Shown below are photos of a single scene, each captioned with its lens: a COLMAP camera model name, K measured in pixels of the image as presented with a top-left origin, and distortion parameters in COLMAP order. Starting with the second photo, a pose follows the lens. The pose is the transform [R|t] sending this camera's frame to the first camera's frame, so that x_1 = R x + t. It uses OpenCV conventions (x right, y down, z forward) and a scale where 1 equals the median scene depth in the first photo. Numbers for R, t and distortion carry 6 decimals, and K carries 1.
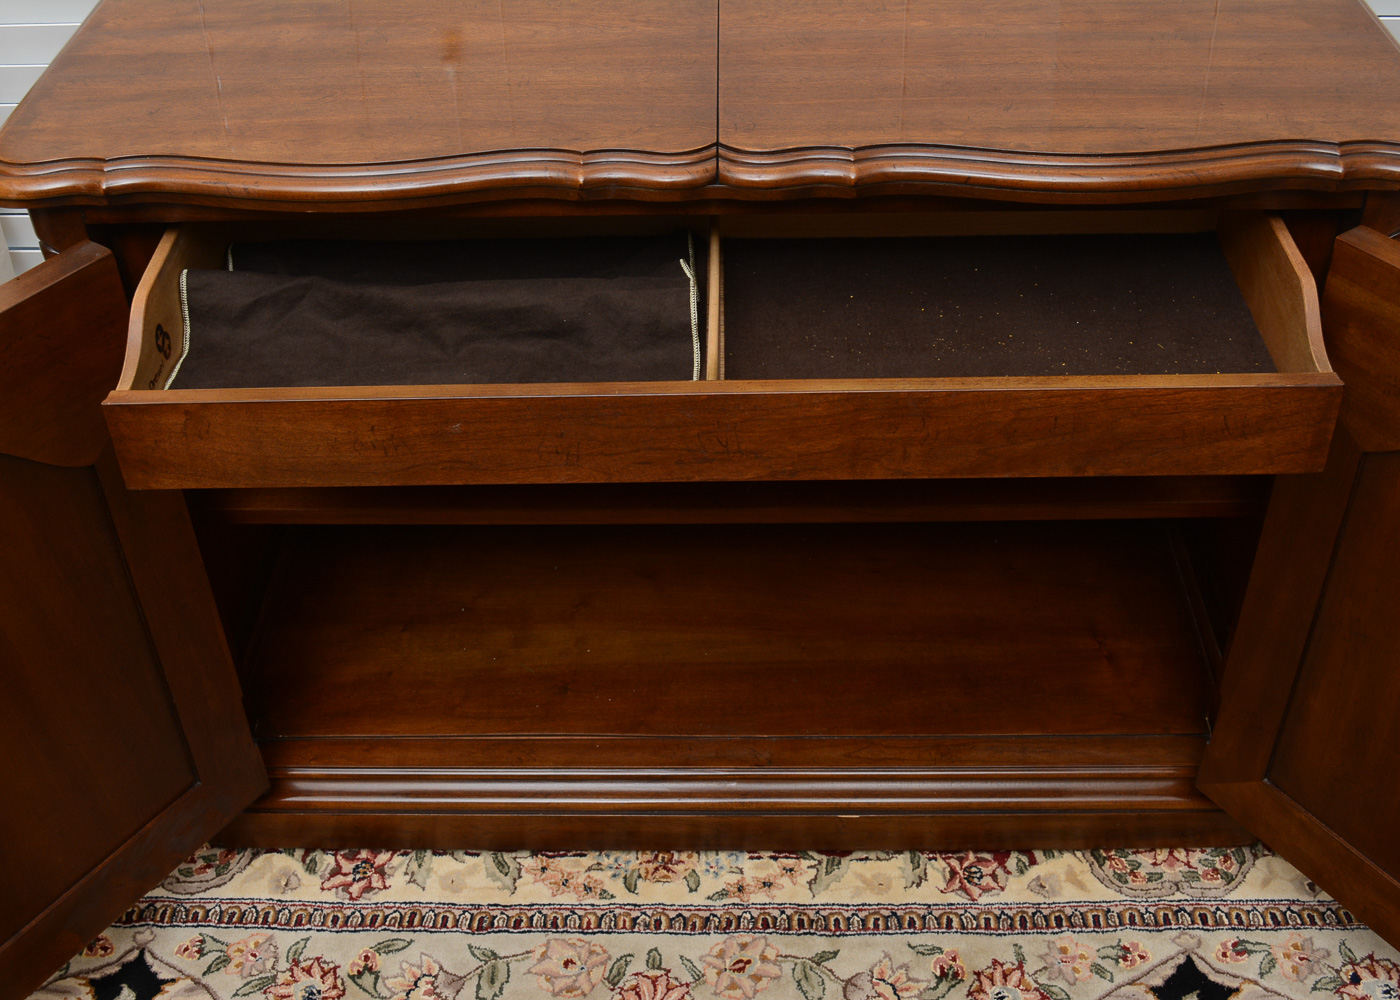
lens RADIAL K [[1588.4, 0, 700.4], [0, 1588.4, 499.9], [0, 0, 1]] dist [-0.040848, 0.000000]
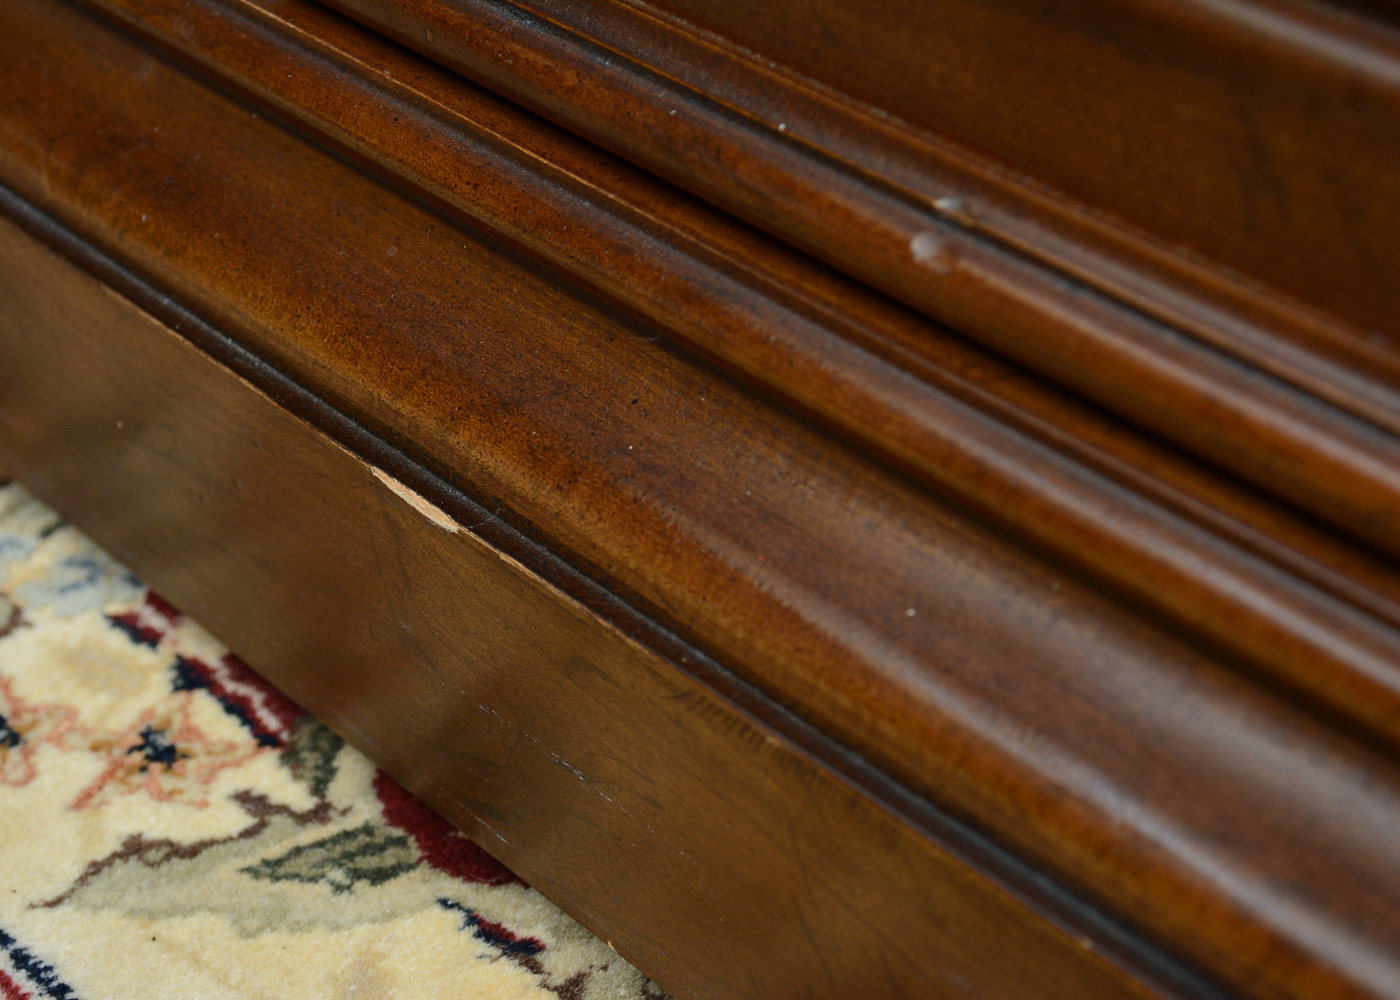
lens RADIAL K [[3433.6, 0, 700.4], [0, 3433.6, 499.7], [0, 0, 1]] dist [-0.090482, 0.000000]
pose [[0.630435, 0.389603, -0.671388, 0.314863], [-0.477503, 0.876560, 0.060287, 0.171629], [0.611999, 0.282583, 0.738650, 0.801937]]
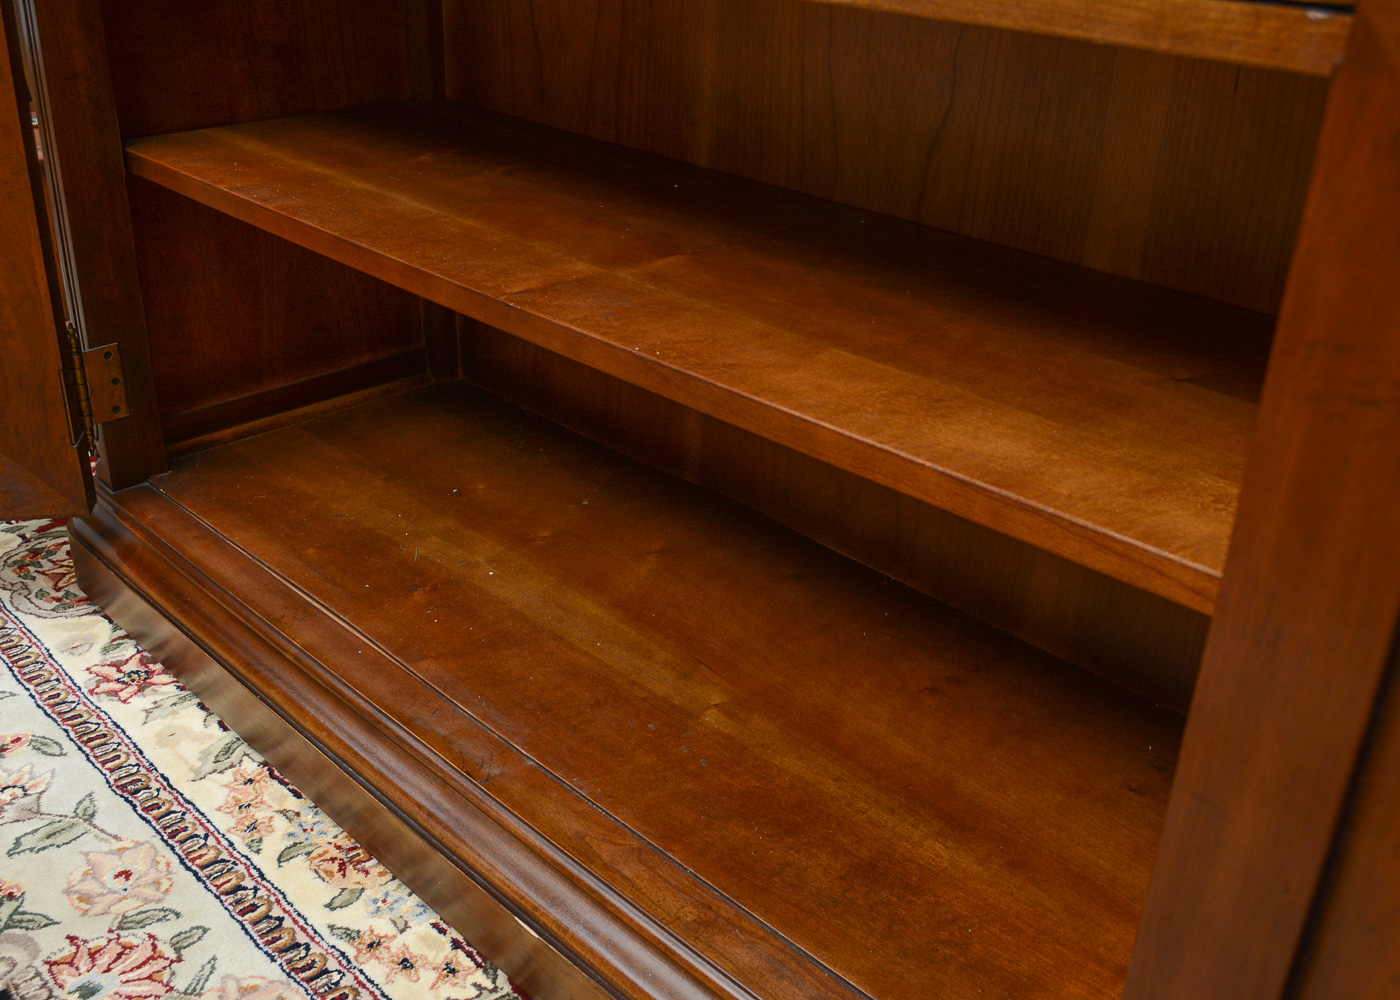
lens RADIAL K [[1381.2, 0, 691.5], [0, 1381.2, 501.6], [0, 0, 1]] dist [-0.049675, 0.000000]
pose [[0.713714, 0.349765, -0.606858, 0.390346], [-0.480023, 0.875193, -0.060125, 0.065629], [0.510088, 0.334218, 0.792533, 0.587894]]
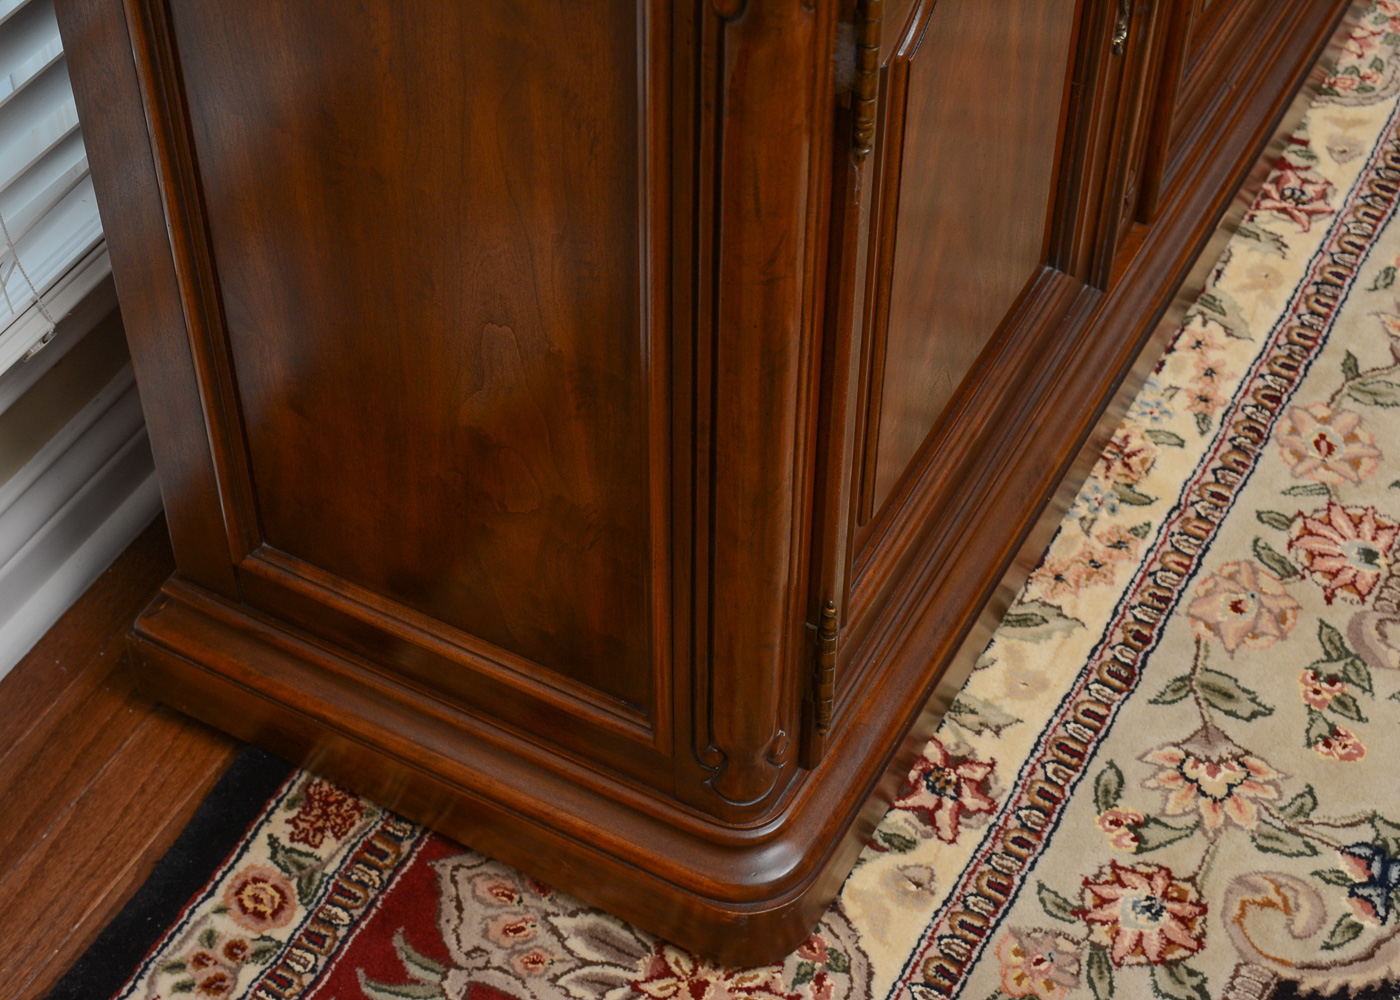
lens RADIAL K [[2521.7, 0, 693.0], [0, 2521.7, 502.1], [0, 0, 1]] dist [0.025481, 0.000000]
pose [[0.464901, -0.646266, 0.605151, -0.801106], [0.553299, 0.745669, 0.371266, -0.265559], [-0.691179, 0.162227, 0.704240, 0.384781]]
